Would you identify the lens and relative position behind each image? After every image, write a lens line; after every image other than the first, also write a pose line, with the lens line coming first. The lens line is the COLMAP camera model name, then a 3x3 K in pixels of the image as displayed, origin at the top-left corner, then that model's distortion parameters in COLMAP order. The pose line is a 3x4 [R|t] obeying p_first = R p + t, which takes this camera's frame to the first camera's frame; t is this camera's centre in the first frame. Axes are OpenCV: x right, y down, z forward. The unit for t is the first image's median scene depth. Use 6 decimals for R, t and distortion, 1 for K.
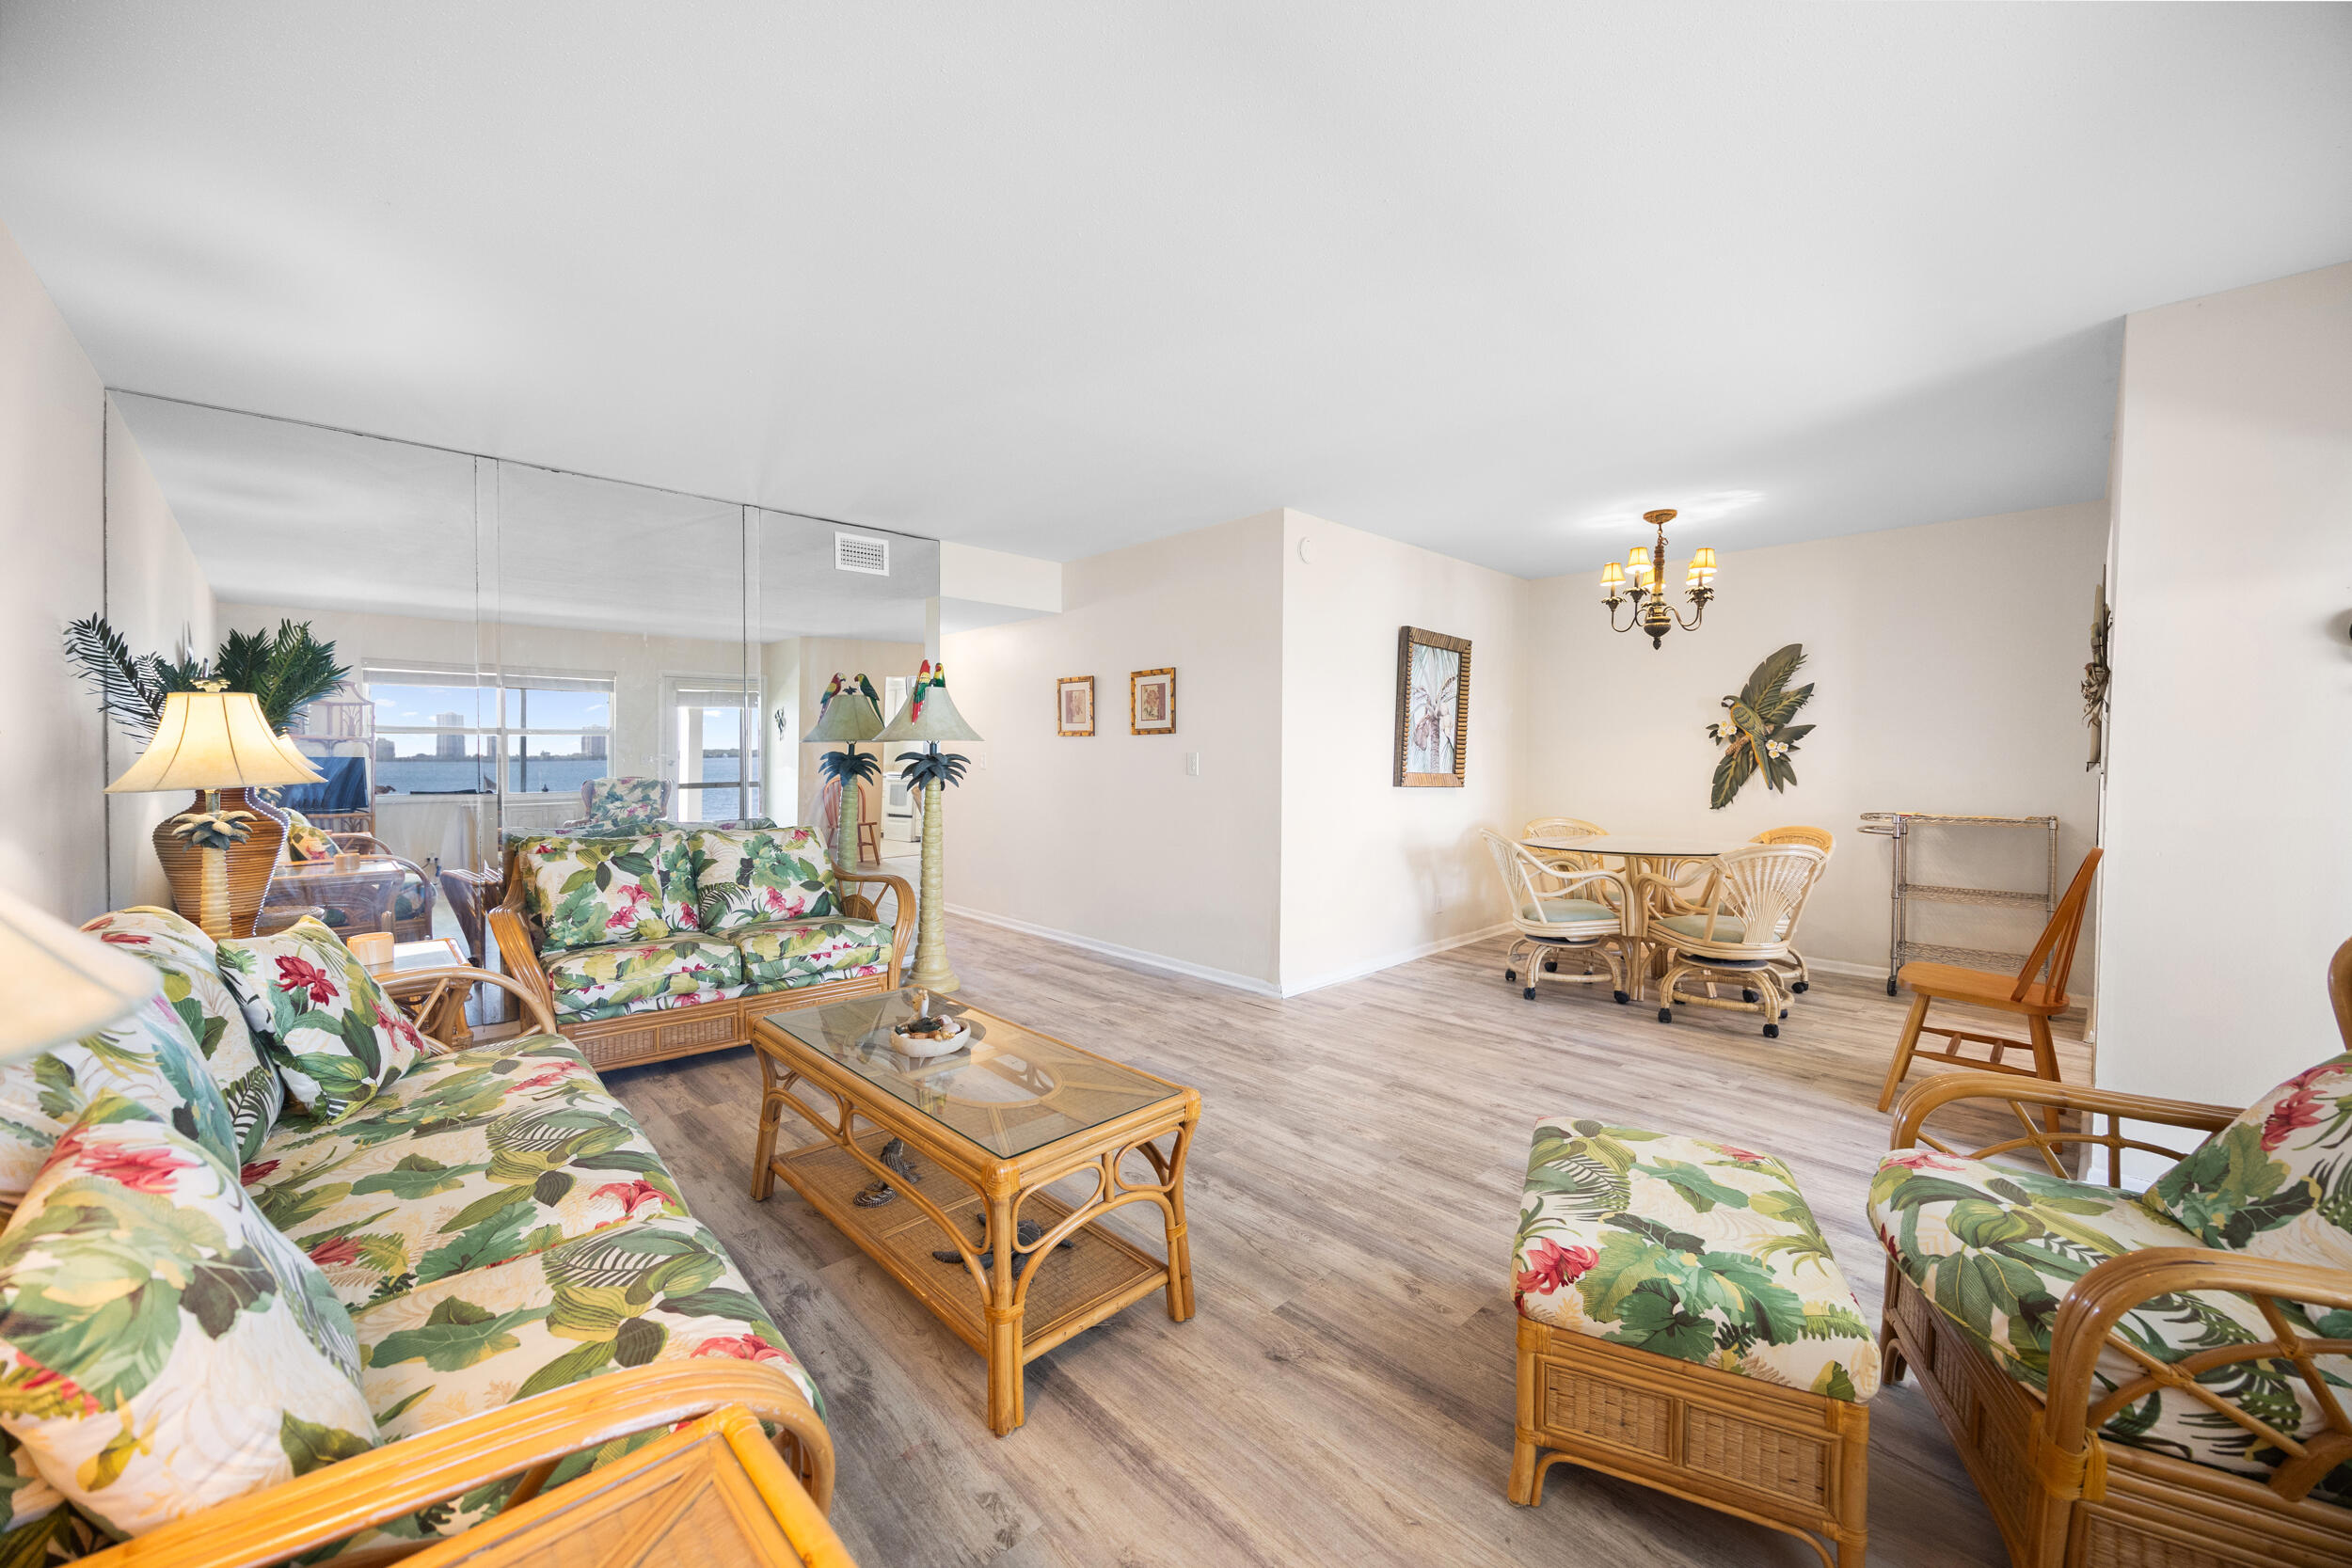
lens RADIAL K [[910.0, 0, 1192.2], [0, 910.0, 775.3], [0, 0, 1]] dist [-0.001681, 0.000199]
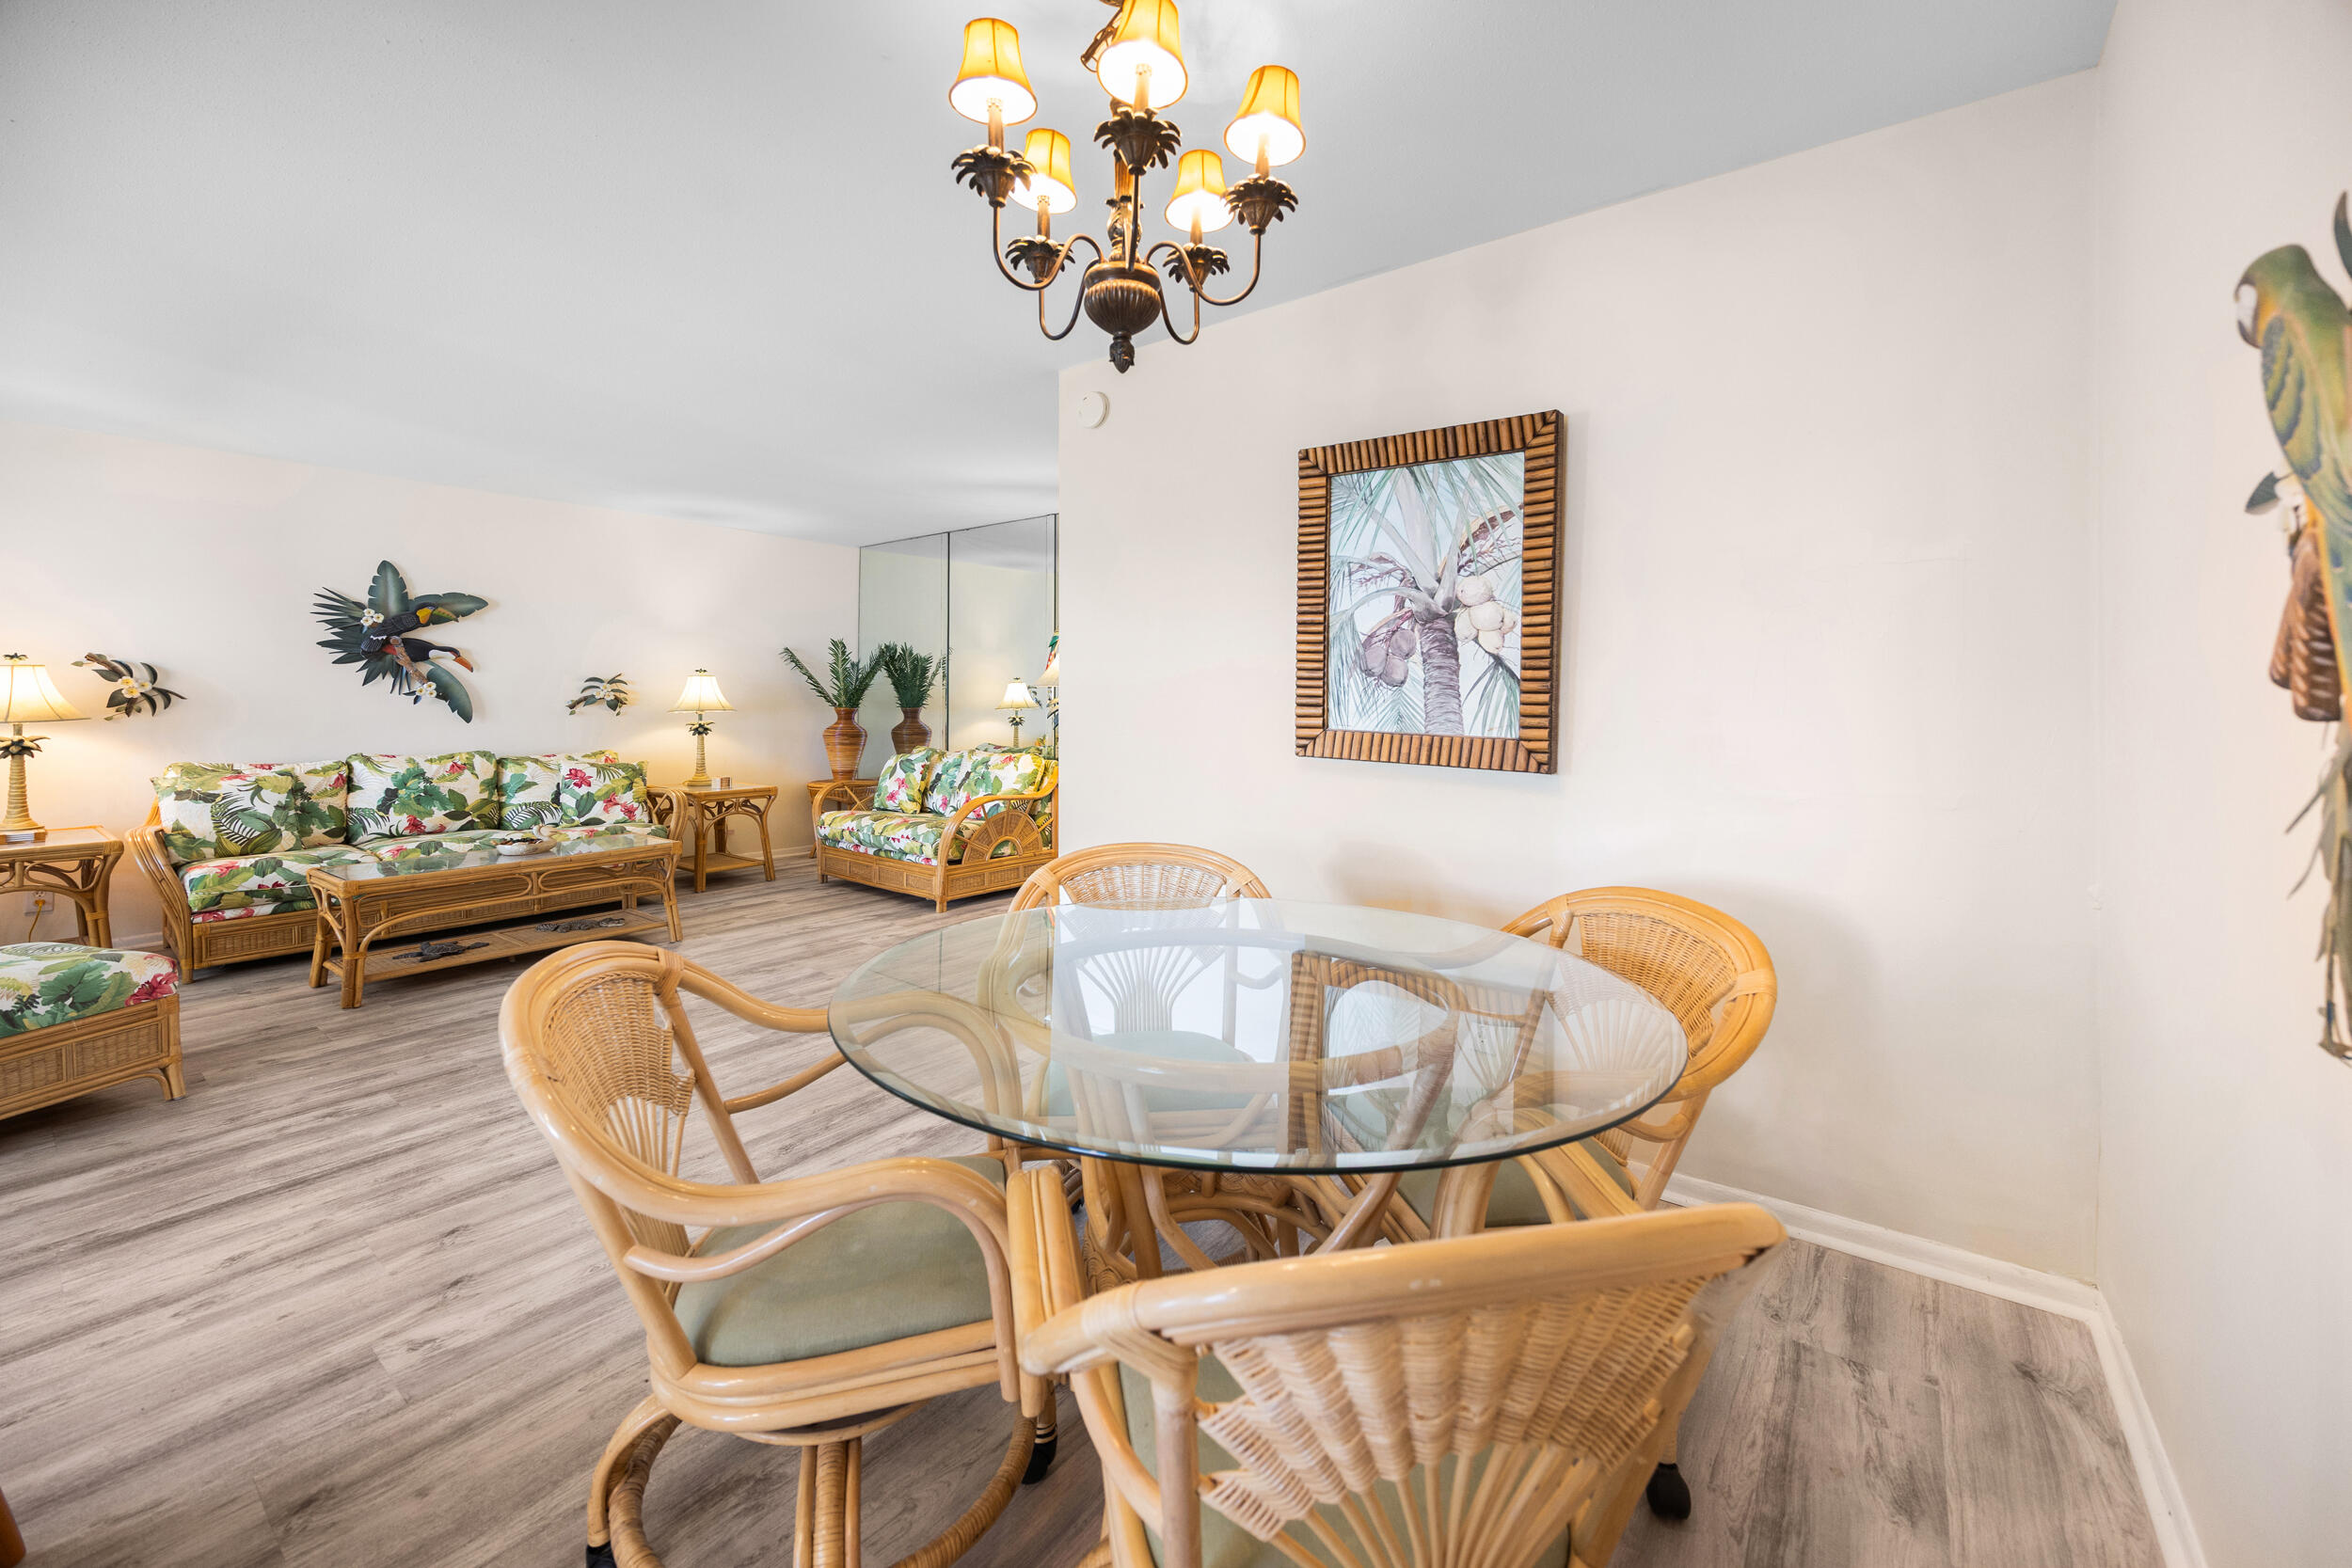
lens RADIAL K [[910.0, 0, 1179.4], [0, 910.0, 678.3], [0, 0, 1]] dist [-0.001681, 0.000199]
pose [[0.151653, -0.028439, -0.988025, 0.700035], [-0.031531, 0.998938, -0.033592, -0.011641], [0.987931, 0.036248, 0.150595, 0.808497]]
